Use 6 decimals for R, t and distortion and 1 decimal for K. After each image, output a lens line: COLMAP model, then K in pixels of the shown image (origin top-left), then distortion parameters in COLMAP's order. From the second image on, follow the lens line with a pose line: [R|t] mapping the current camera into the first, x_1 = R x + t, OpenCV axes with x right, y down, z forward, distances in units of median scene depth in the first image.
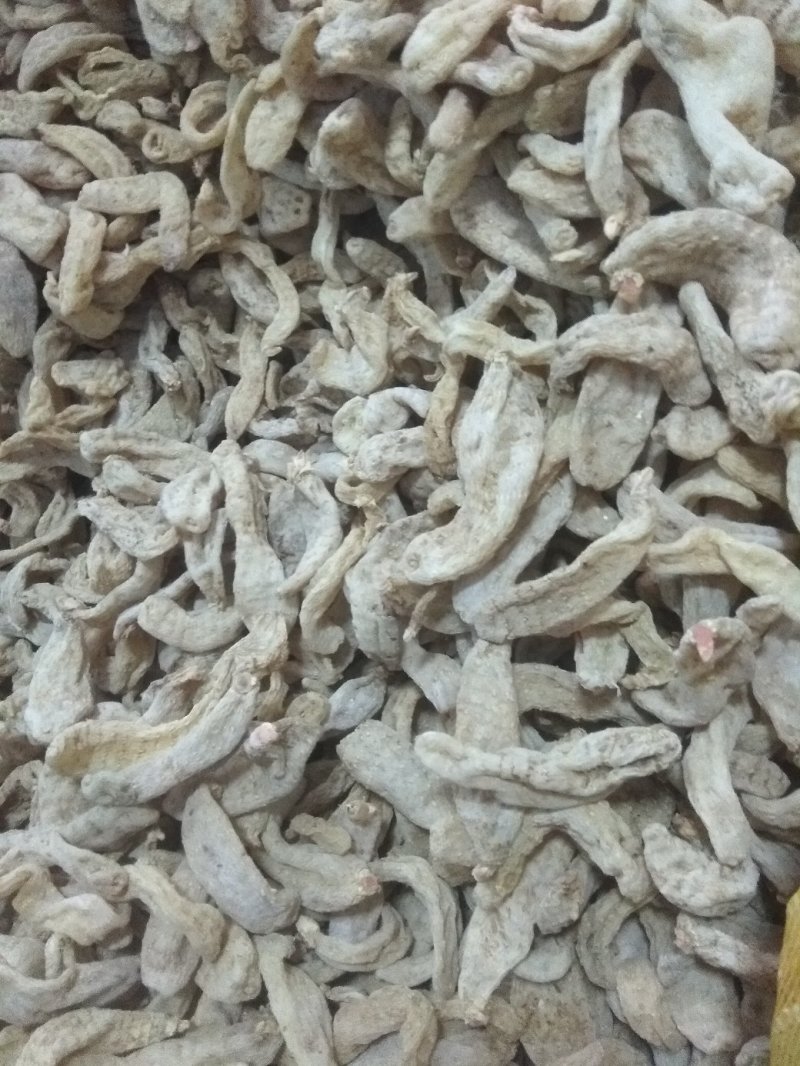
lens RADIAL K [[896.2, 0, 388.1], [0, 896.2, 531.5], [0, 0, 1]] dist [-0.002970, -0.016024]
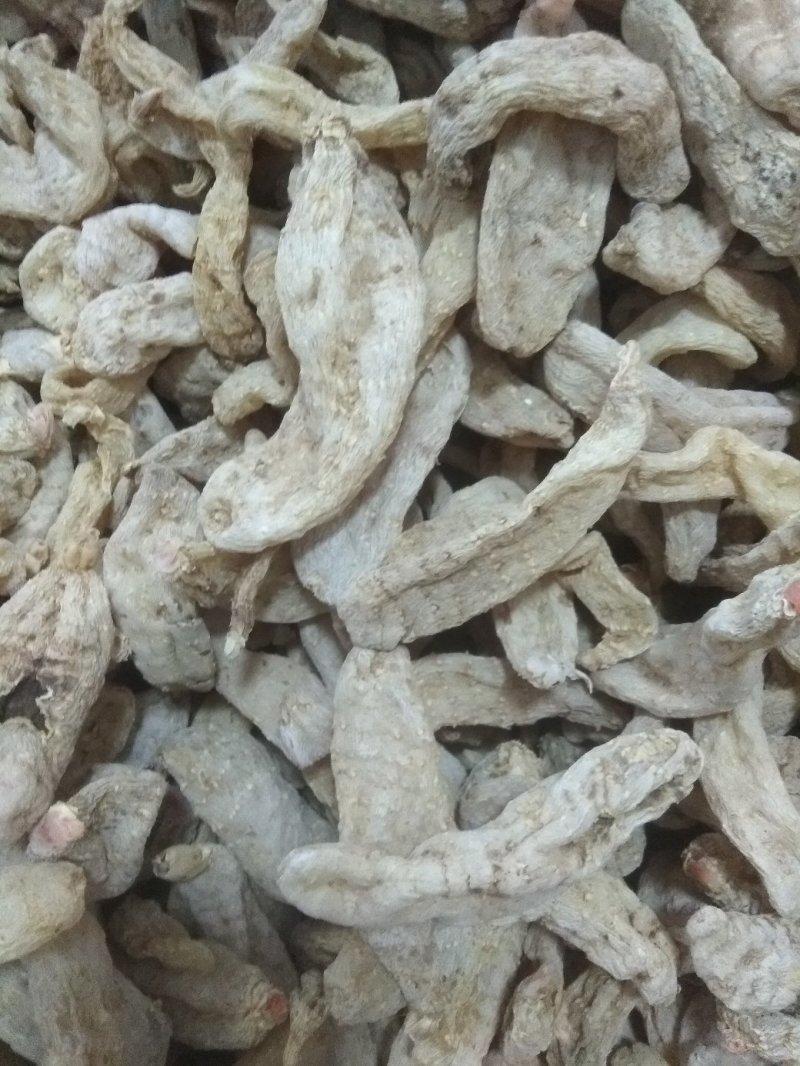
lens RADIAL K [[896.2, 0, 388.1], [0, 896.2, 531.5], [0, 0, 1]] dist [-0.002970, -0.016024]
pose [[0.936453, -0.133784, 0.324280, -0.055385], [0.097865, 0.987353, 0.124723, -0.013544], [-0.336865, -0.085062, 0.937703, 0.445947]]
